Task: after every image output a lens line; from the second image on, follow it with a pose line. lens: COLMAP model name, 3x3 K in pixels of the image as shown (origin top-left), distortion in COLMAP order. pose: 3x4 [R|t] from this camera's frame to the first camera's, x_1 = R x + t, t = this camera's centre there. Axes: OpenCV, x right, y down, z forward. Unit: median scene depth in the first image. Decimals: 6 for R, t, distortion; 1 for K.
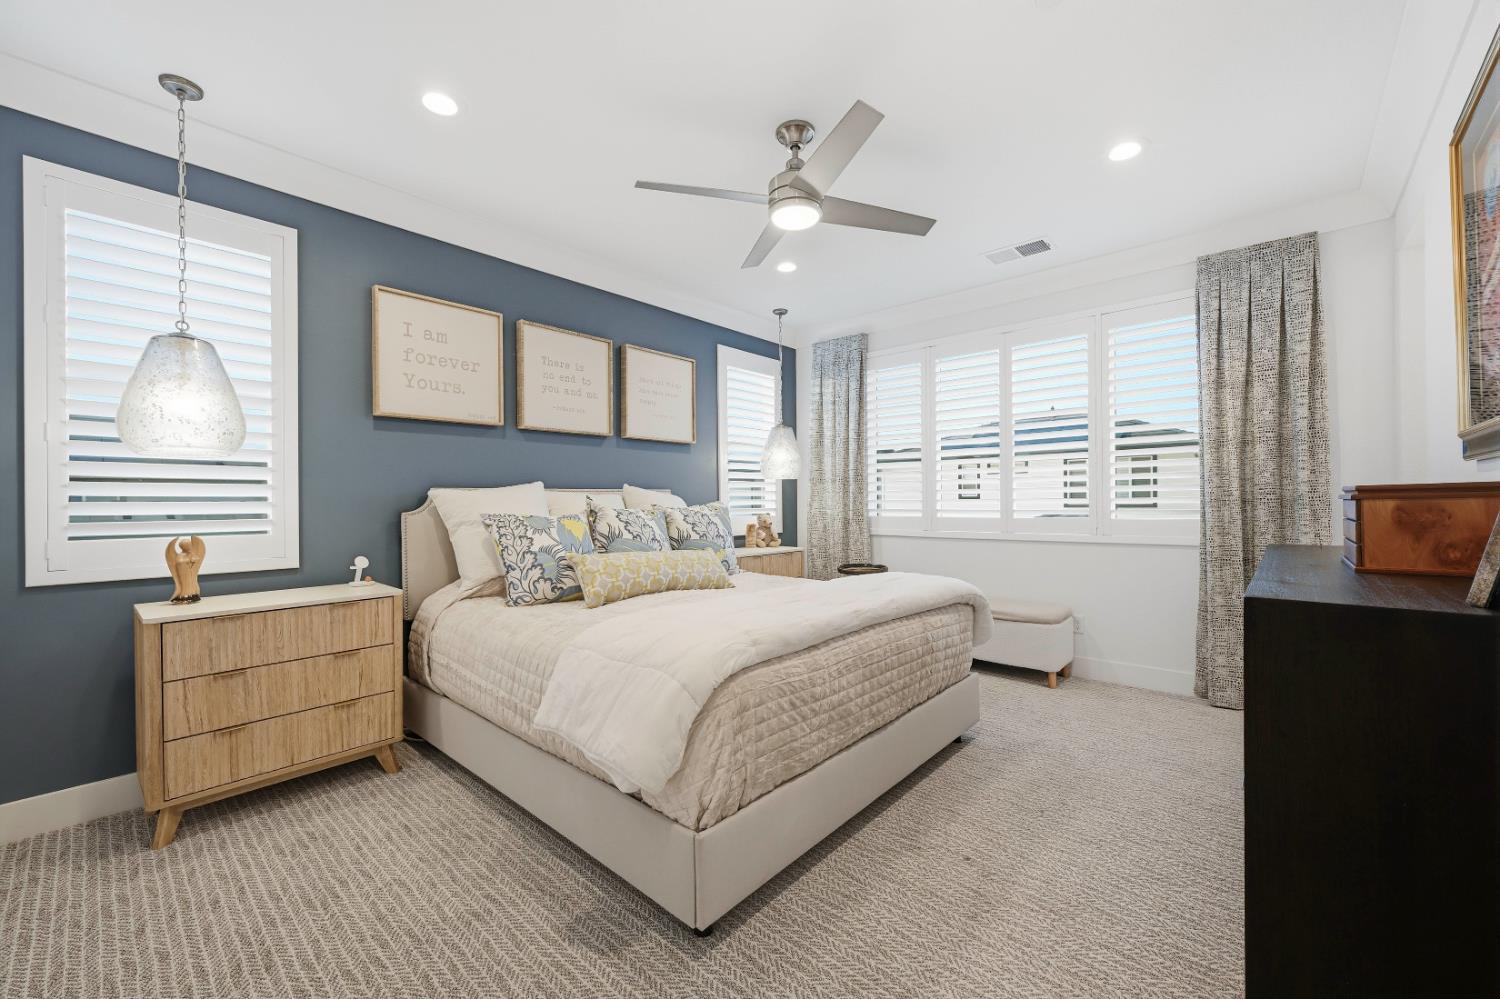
lens RADIAL K [[590.3, 0, 761.4], [0, 590.3, 498.2], [0, 0, 1]] dist [0.008568, 0.000469]
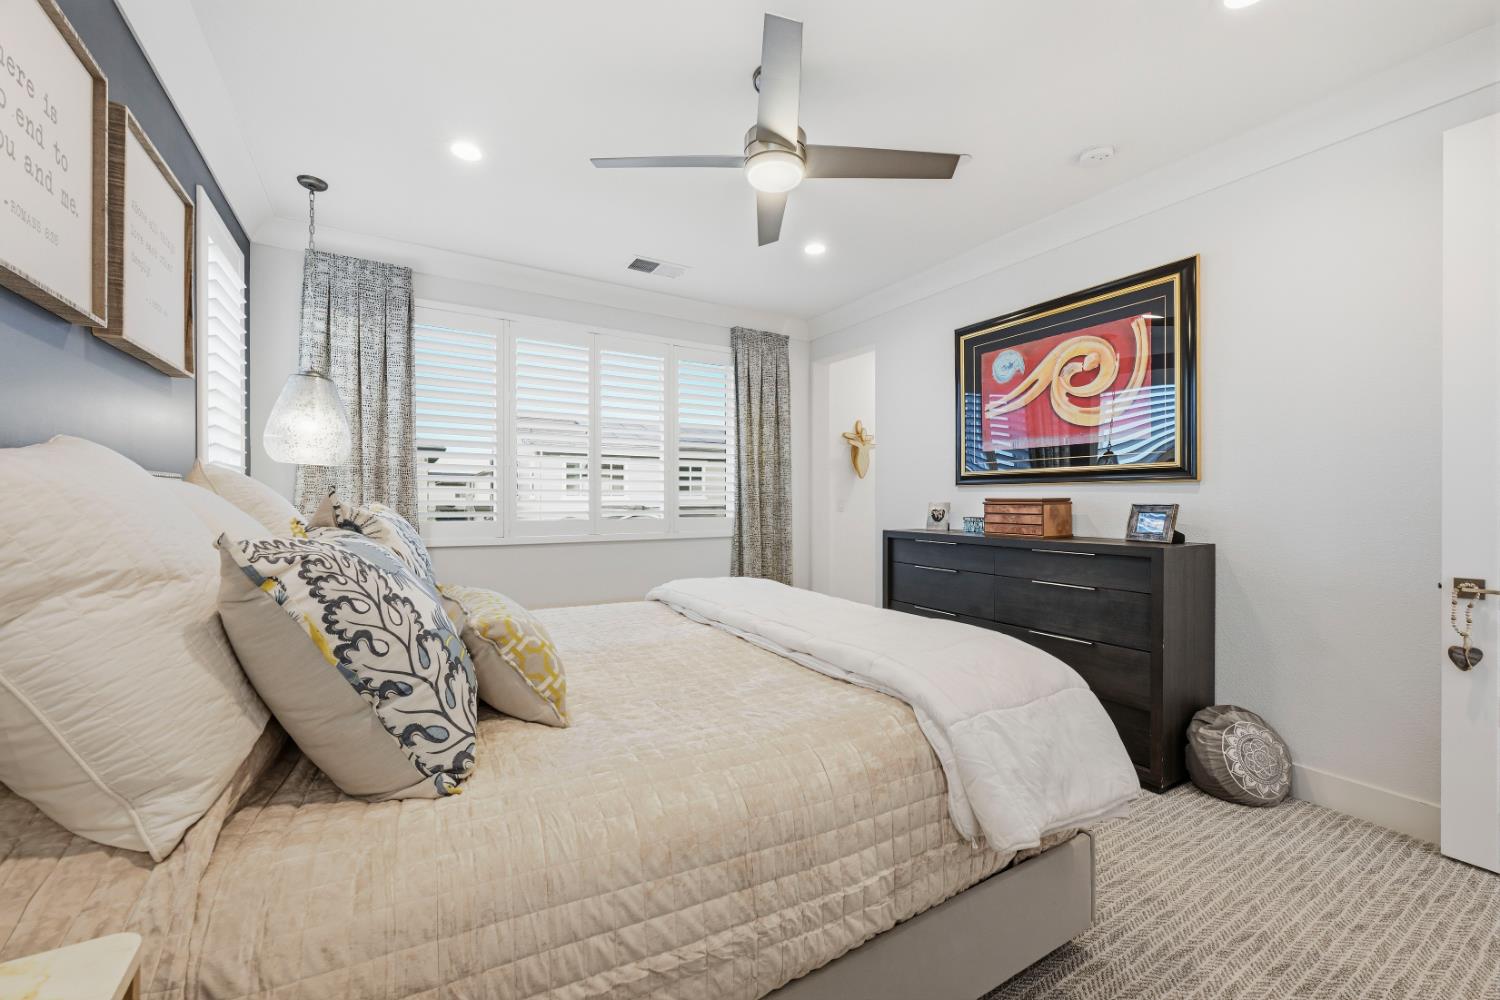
lens RADIAL K [[590.3, 0, 746.7], [0, 590.3, 500.5], [0, 0, 1]] dist [0.008568, 0.000469]
pose [[0.308666, 0.007849, 0.951138, -0.551033], [-0.010505, 0.999933, -0.004842, 0.003717], [-0.951113, -0.008497, 0.308727, 0.548001]]
